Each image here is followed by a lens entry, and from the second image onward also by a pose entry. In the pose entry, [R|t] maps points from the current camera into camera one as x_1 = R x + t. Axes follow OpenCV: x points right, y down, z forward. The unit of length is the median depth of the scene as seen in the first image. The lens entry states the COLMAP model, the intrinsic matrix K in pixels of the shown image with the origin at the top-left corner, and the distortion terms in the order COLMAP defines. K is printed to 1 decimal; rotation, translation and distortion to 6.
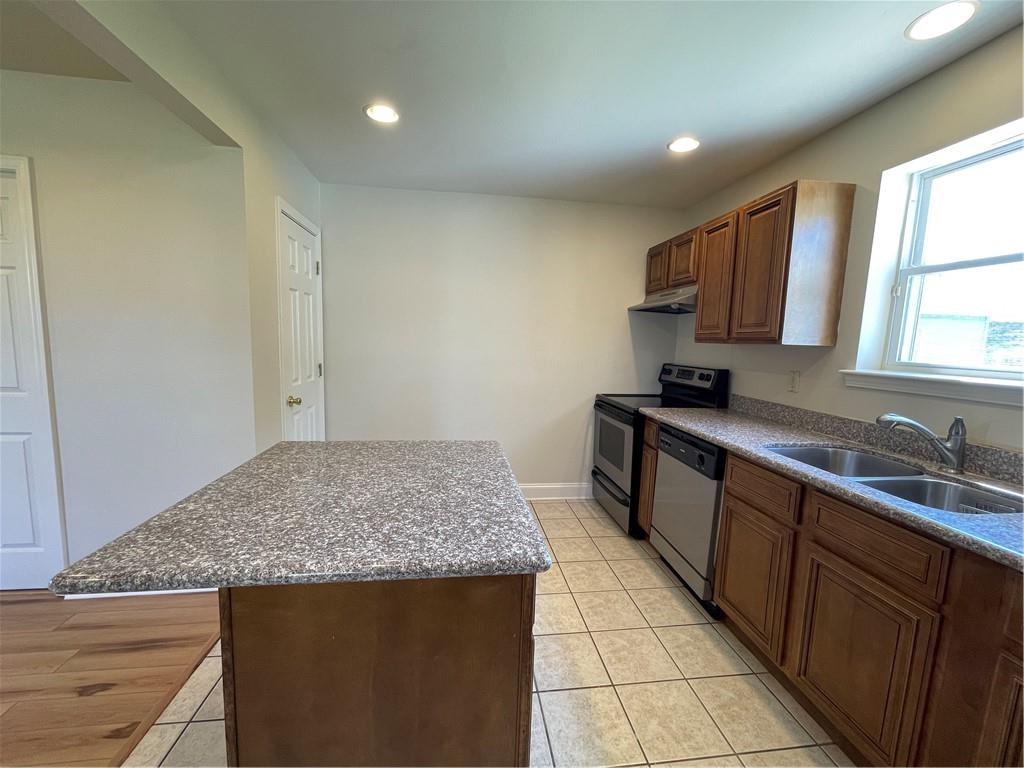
lens RADIAL K [[414.6, 0, 507.8], [0, 414.6, 387.5], [0, 0, 1]] dist [0.000653, 0.001348]
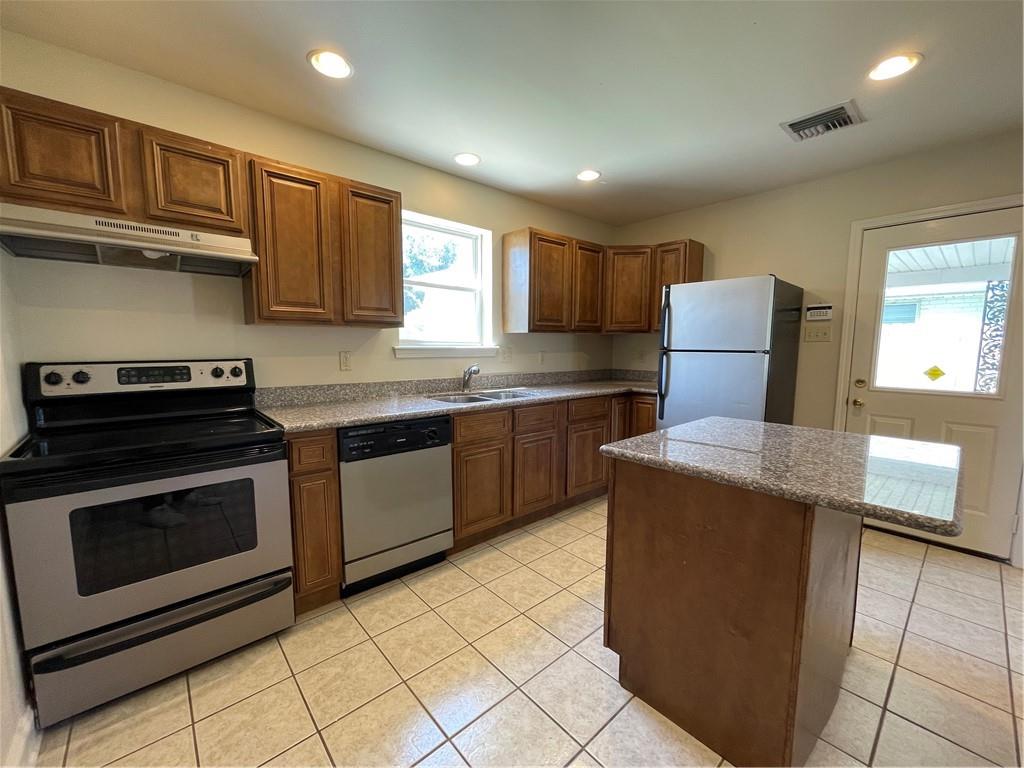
lens RADIAL K [[414.6, 0, 508.2], [0, 414.6, 389.7], [0, 0, 1]] dist [0.000653, 0.001348]
pose [[-0.565274, -0.122821, 0.815708, -0.378862], [0.070579, 0.978026, 0.196171, -0.103138], [-0.821878, 0.168463, -0.544184, 1.035555]]
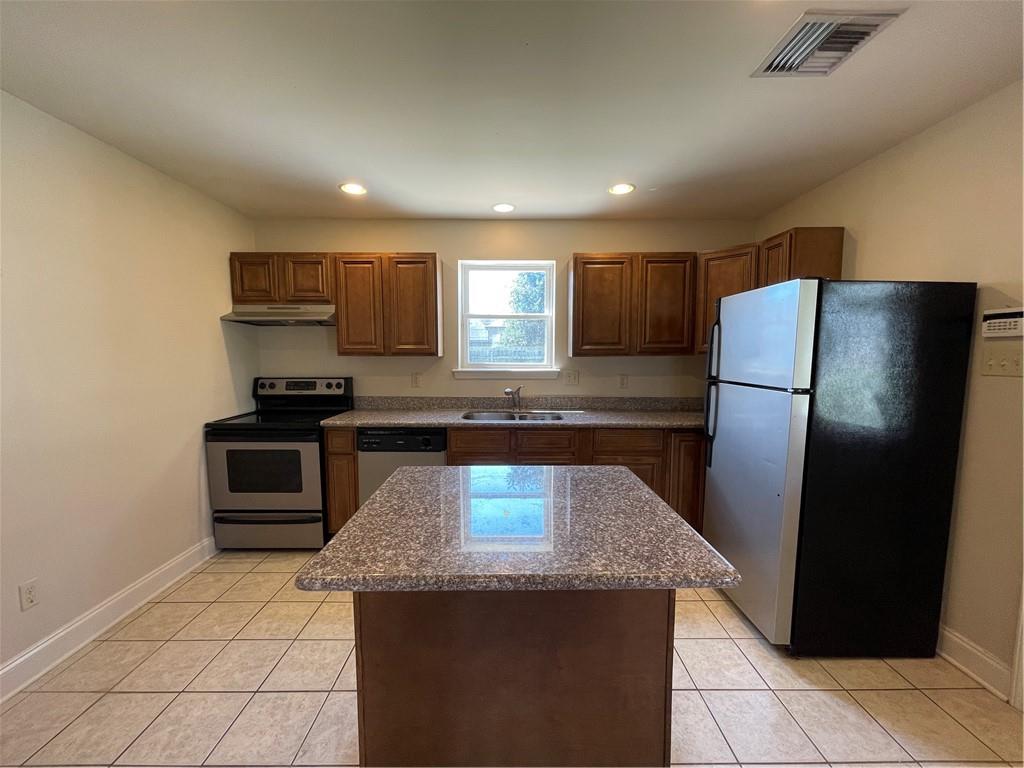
lens RADIAL K [[414.6, 0, 513.2], [0, 414.6, 391.8], [0, 0, 1]] dist [0.000653, 0.001348]
pose [[0.116994, -0.125255, 0.985202, -0.615948], [0.114642, 0.987087, 0.111880, -0.082107], [-0.986494, 0.099857, 0.129842, 0.382809]]
